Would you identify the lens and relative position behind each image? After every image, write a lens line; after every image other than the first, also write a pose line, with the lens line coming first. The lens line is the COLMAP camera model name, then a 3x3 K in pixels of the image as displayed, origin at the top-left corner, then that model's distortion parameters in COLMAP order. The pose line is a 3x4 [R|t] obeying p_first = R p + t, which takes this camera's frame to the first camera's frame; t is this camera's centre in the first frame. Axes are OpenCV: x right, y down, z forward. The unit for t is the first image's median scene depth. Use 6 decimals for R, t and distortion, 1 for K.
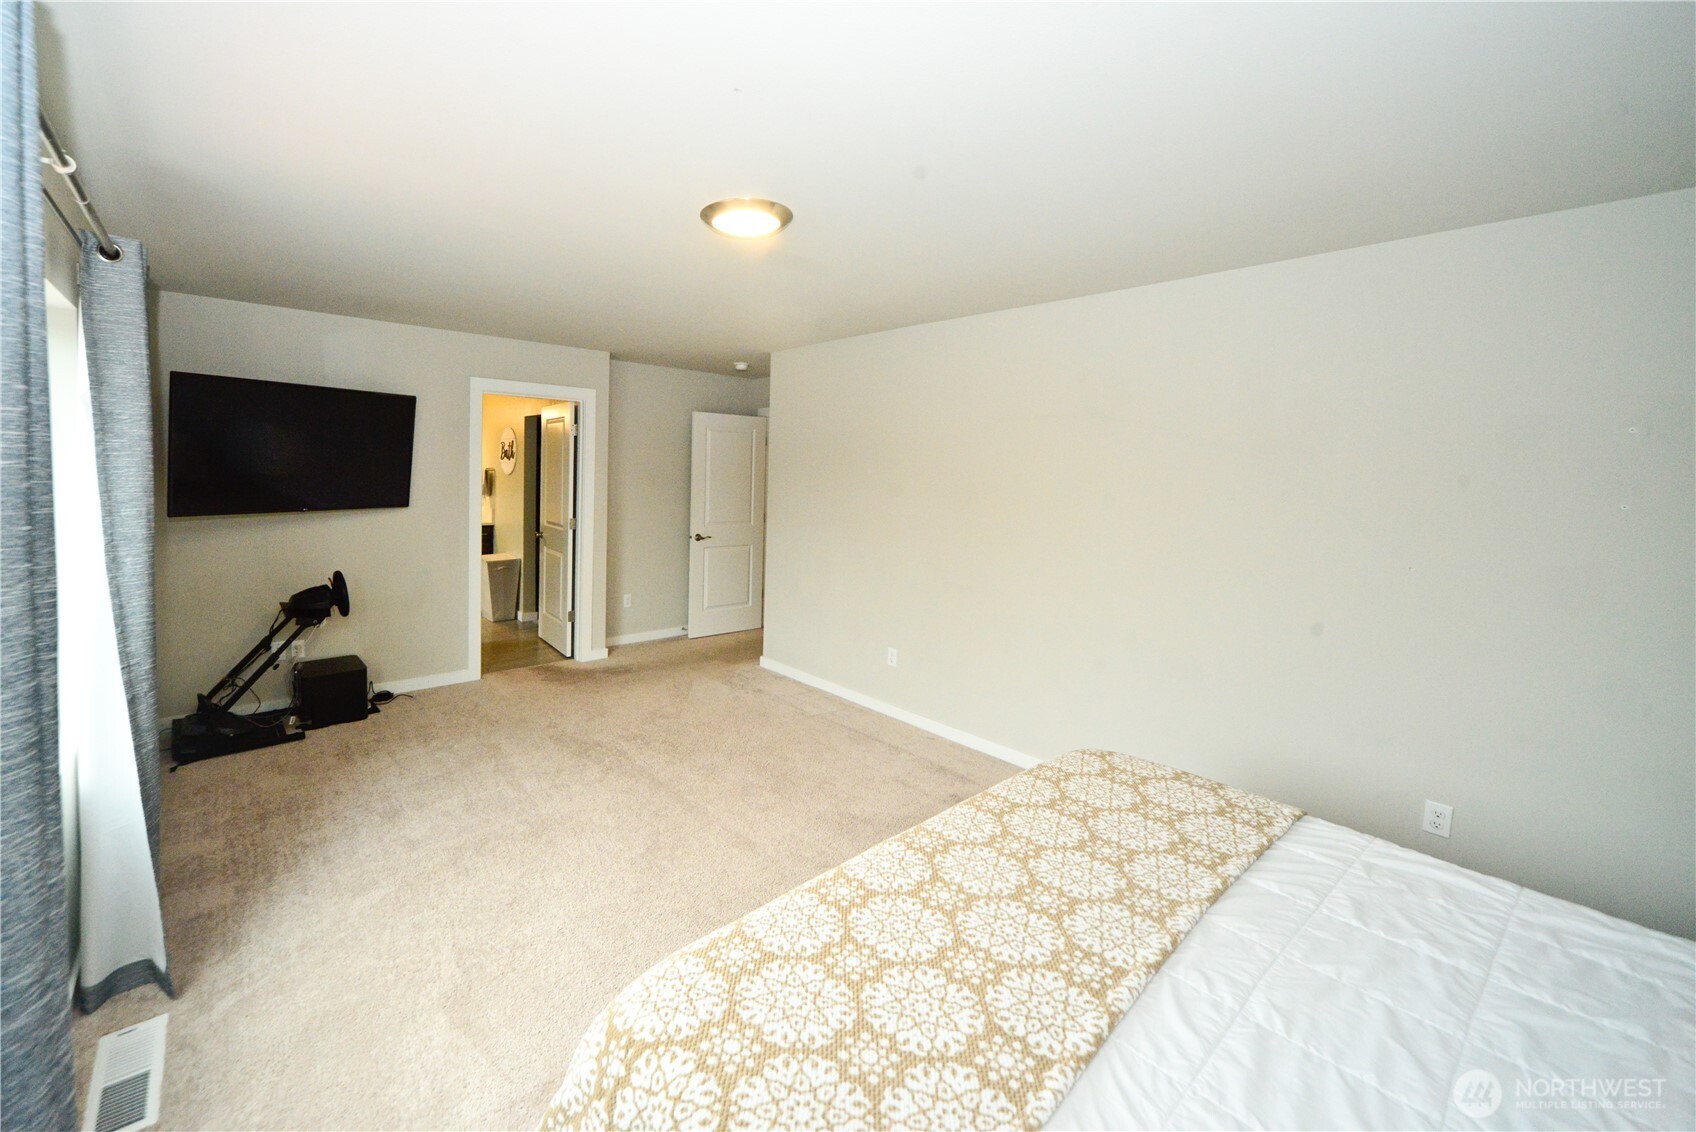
lens RADIAL K [[568.9, 0, 846.0], [0, 568.9, 487.5], [0, 0, 1]] dist [-0.011878, 0.000021]
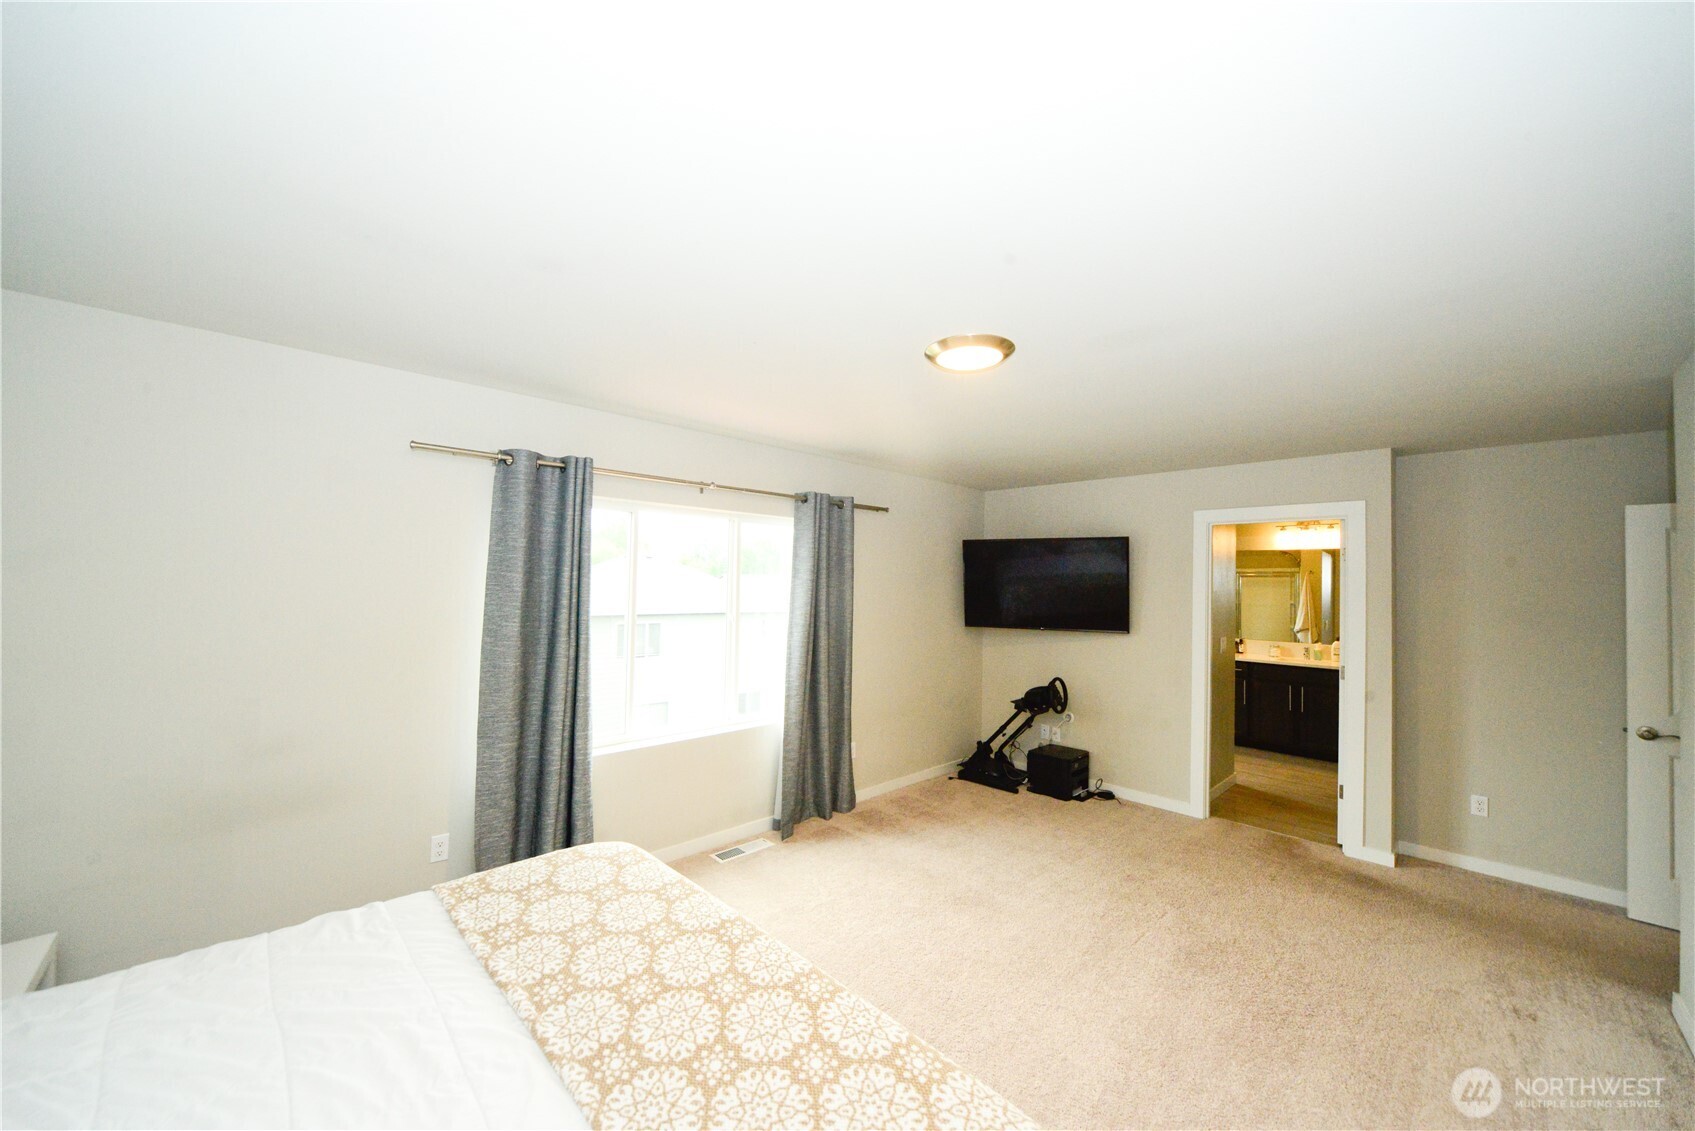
lens RADIAL K [[594.1, 0, 836.5], [0, 594.1, 566.1], [0, 0, 1]] dist [-0.011822, 0.000103]
pose [[0.124856, -0.051437, -0.990841, 0.353536], [-0.049535, 0.997087, -0.058003, -0.003685], [0.990938, 0.056323, 0.121944, 0.272117]]
